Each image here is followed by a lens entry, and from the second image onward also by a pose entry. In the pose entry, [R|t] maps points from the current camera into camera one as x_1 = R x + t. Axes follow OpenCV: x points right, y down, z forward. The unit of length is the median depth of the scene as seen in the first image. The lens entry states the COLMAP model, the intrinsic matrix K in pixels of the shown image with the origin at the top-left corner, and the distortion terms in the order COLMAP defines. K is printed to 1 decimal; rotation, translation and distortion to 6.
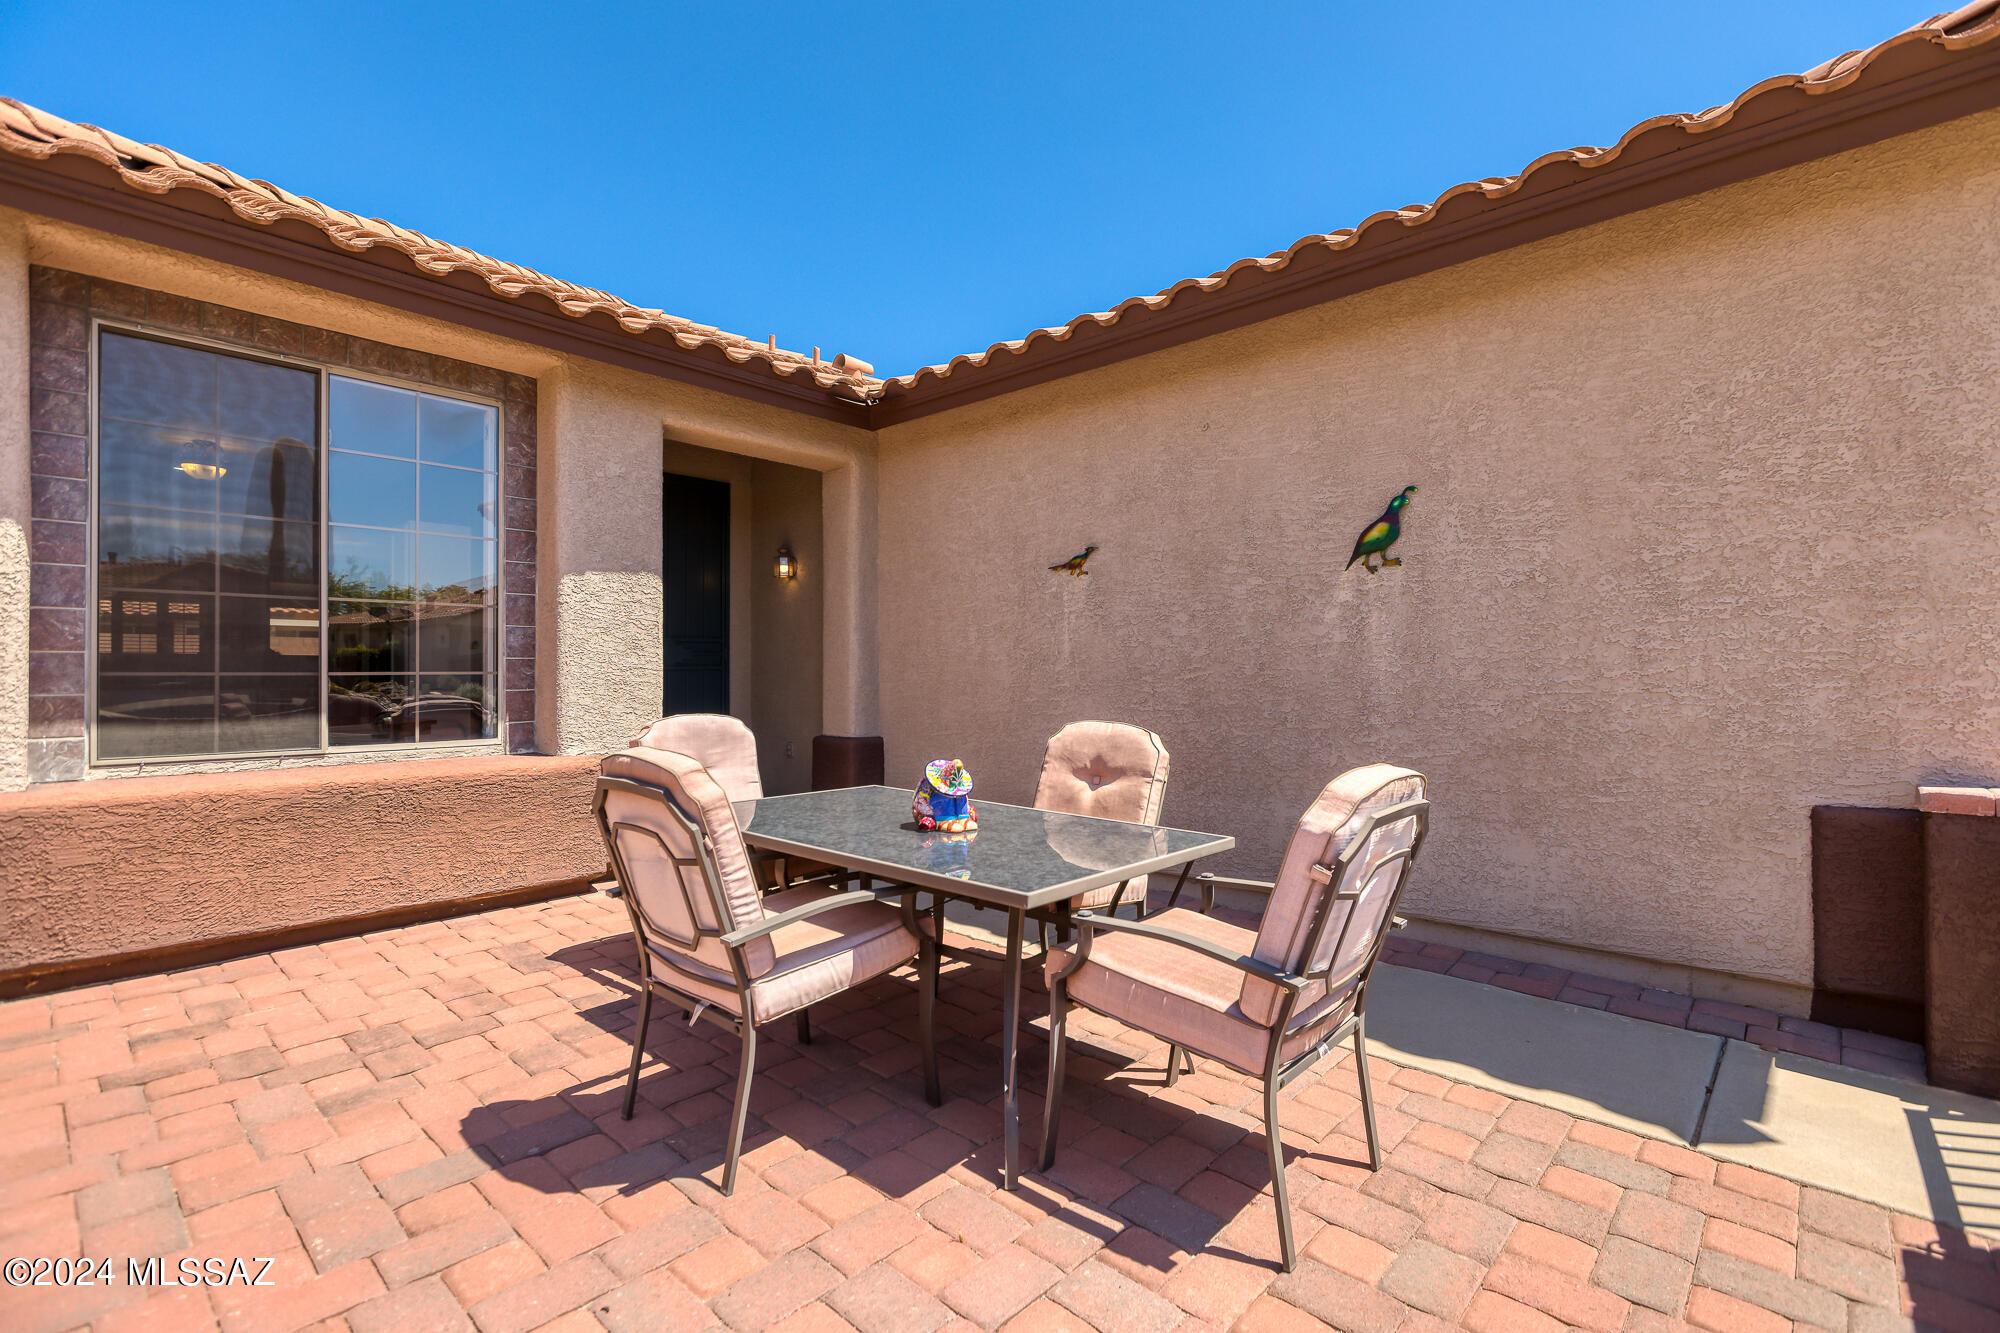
lens RADIAL K [[913.3, 0, 984.4], [0, 913.3, 661.8], [0, 0, 1]] dist [-0.006557, 0.003625]
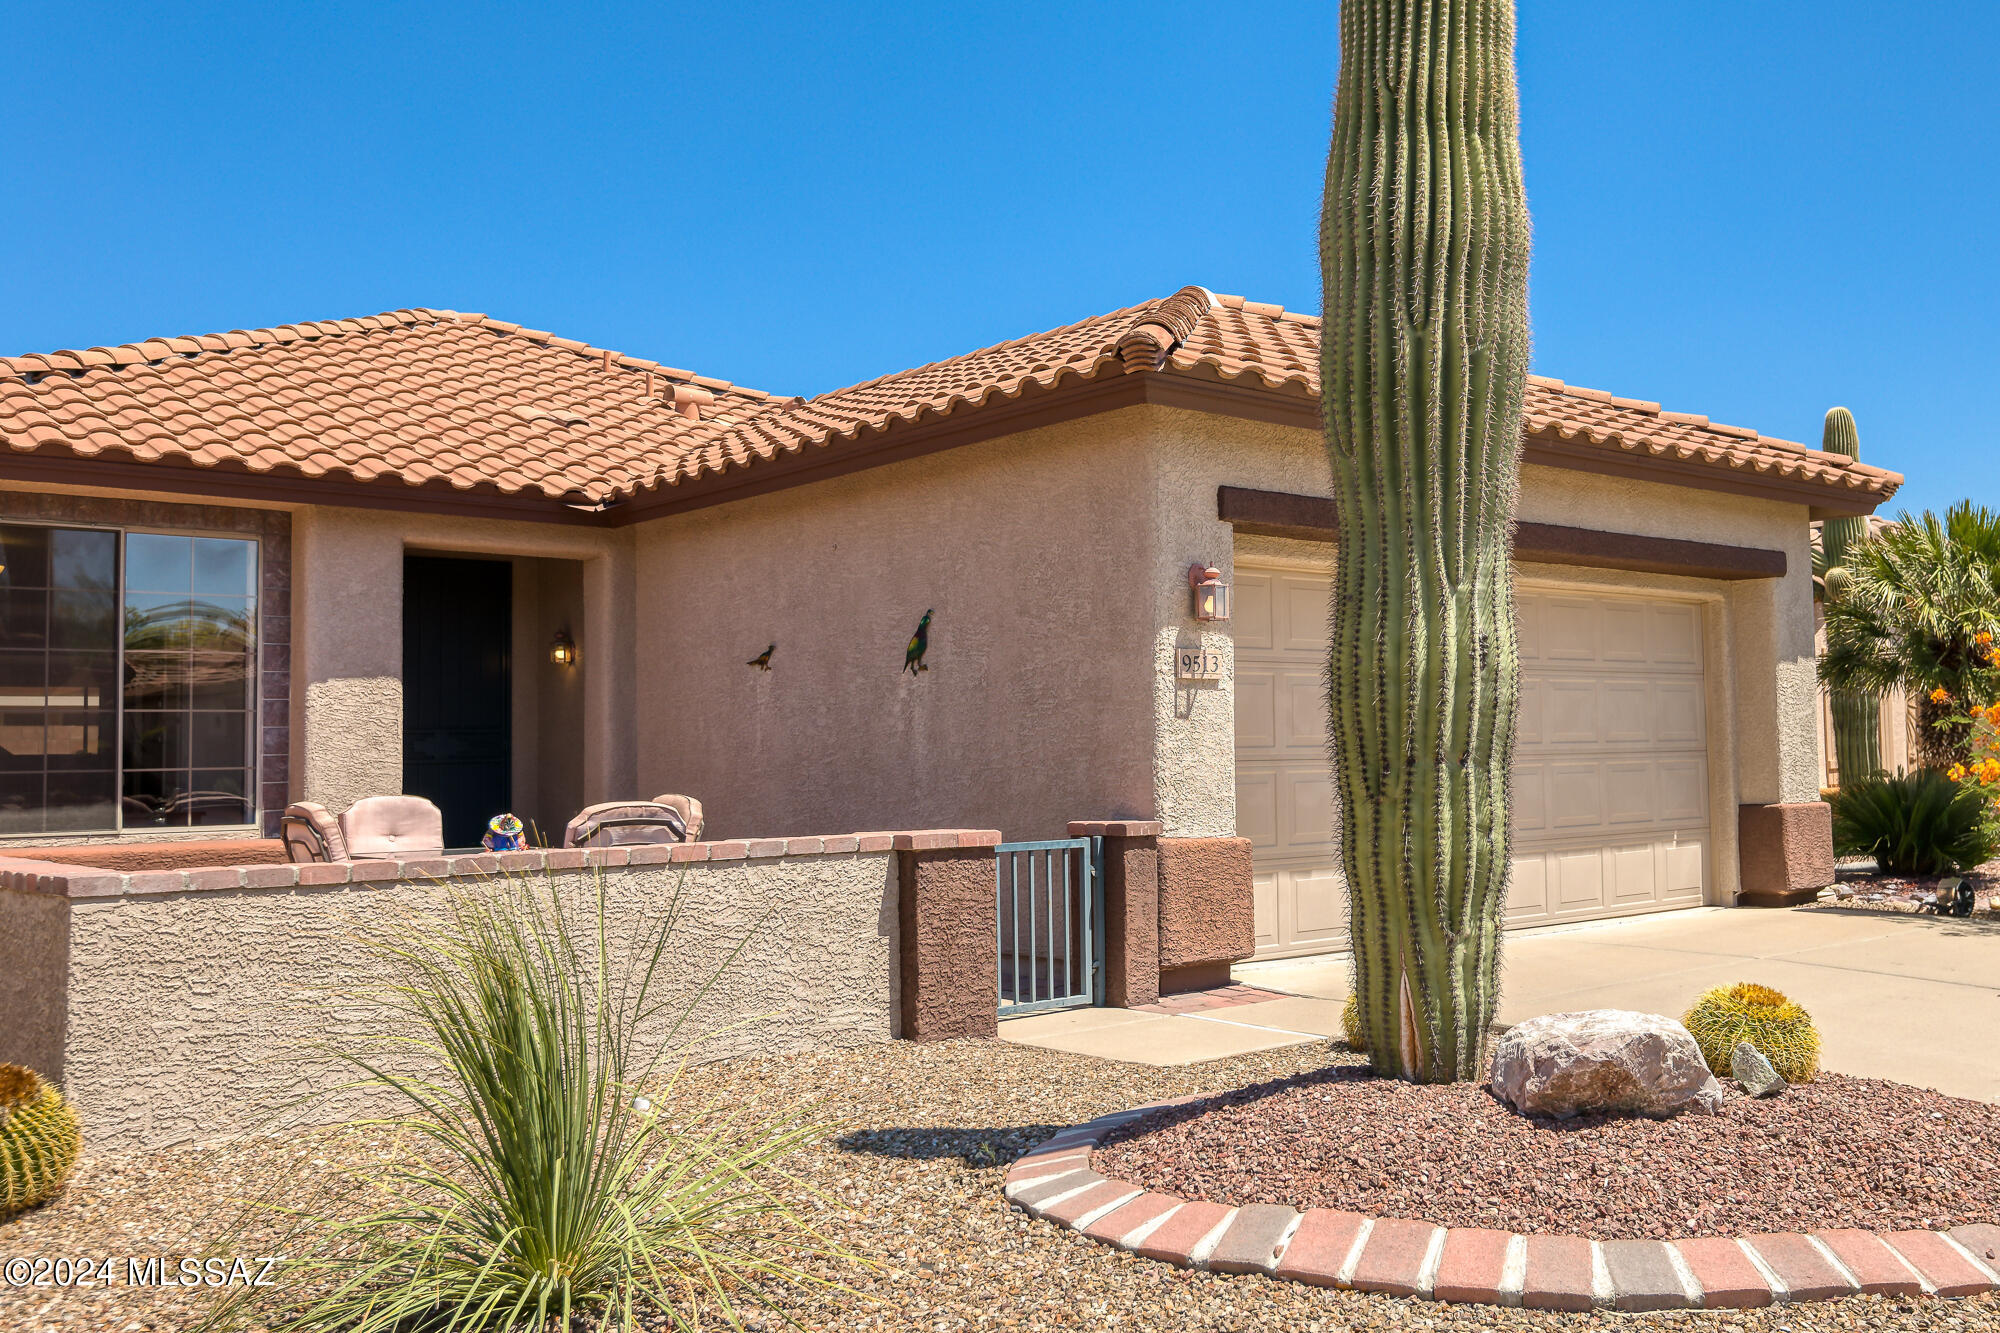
lens RADIAL K [[1779.9, 0, 1116.2], [0, 1779.9, 650.5], [0, 0, 1]] dist [0.003540, -0.032106]
pose [[0.996999, -0.022221, -0.074153, 0.736893], [0.018371, 0.998467, -0.052205, 0.001163], [0.075199, 0.050686, 0.995879, -1.192436]]
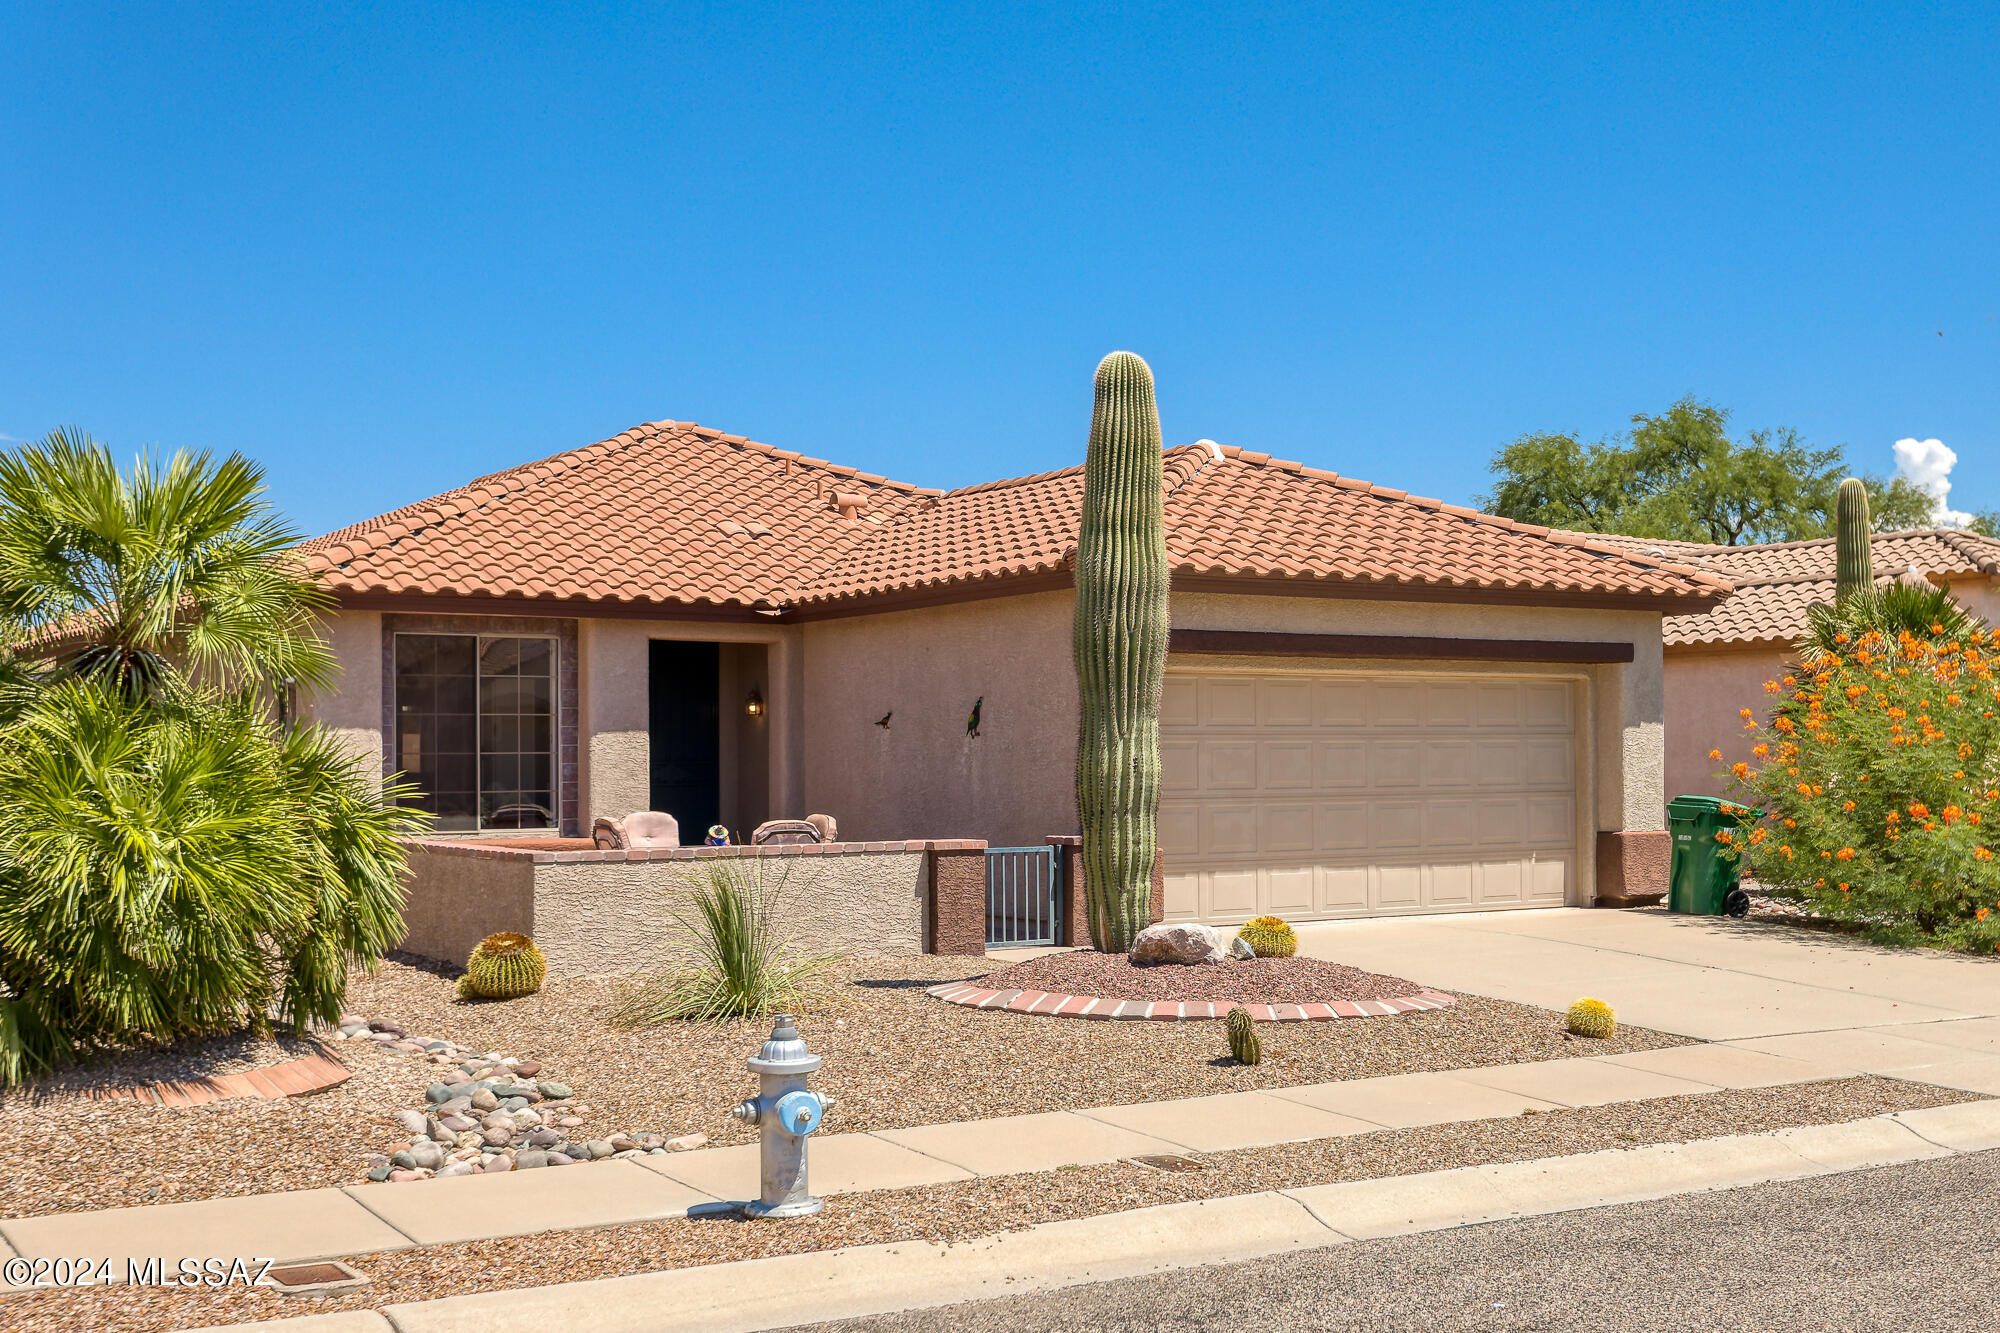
lens RADIAL K [[2200.8, 0, 1007.9], [0, 2200.8, 676.3], [0, 0, 1]] dist [-0.014976, 0.000000]
pose [[0.964398, -0.016361, -0.263948, 1.436570], [0.008847, 0.999522, -0.029630, -0.075861], [0.264307, 0.026239, 0.964082, -2.888200]]
